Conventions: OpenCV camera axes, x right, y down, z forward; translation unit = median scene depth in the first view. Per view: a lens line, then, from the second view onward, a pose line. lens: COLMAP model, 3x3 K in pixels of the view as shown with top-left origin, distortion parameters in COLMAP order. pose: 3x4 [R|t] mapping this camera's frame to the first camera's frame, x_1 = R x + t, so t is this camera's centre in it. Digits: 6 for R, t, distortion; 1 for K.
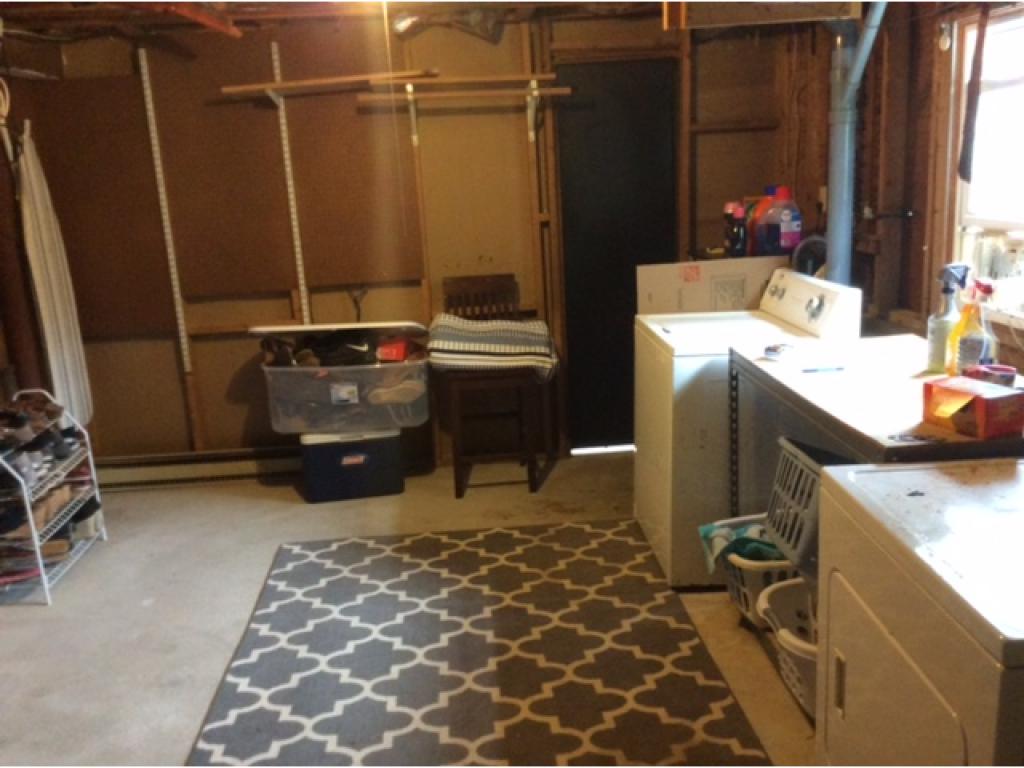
lens RADIAL K [[928.8, 0, 518.3], [0, 928.8, 379.9], [0, 0, 1]] dist [0.130646, -0.275721]
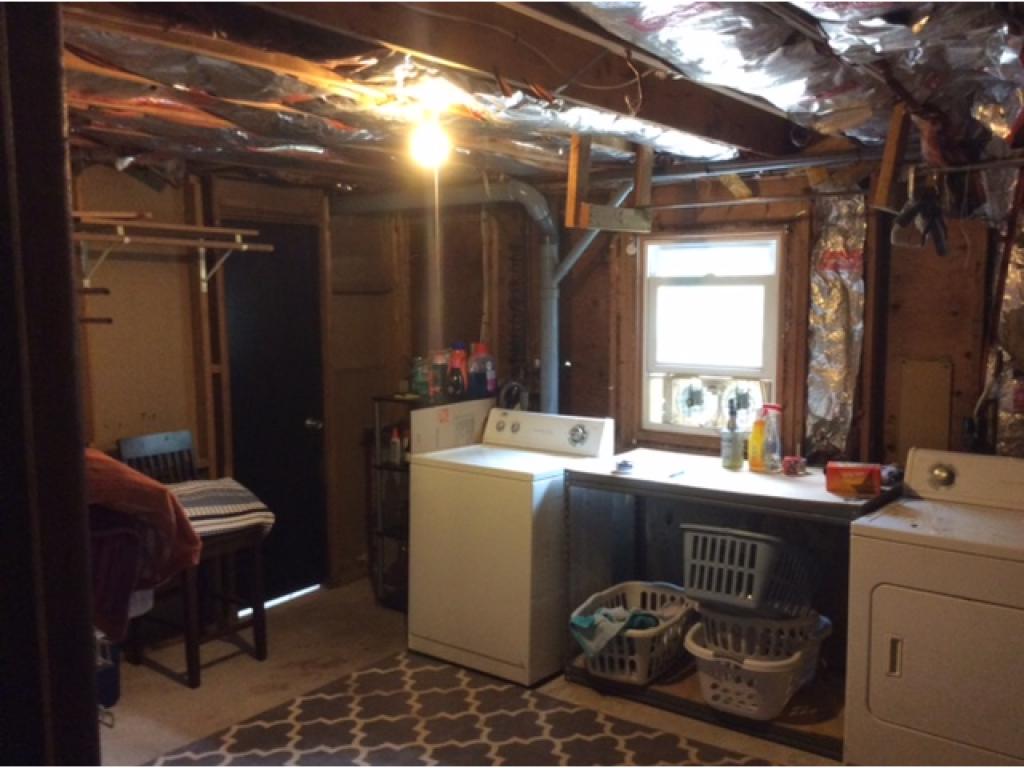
lens RADIAL K [[928.8, 0, 518.3], [0, 928.8, 379.9], [0, 0, 1]] dist [0.130646, -0.275721]
pose [[0.647013, -0.022667, 0.762142, -0.634892], [0.142006, 0.985652, -0.091241, -0.040056], [-0.749138, 0.167262, 0.640948, 0.190643]]
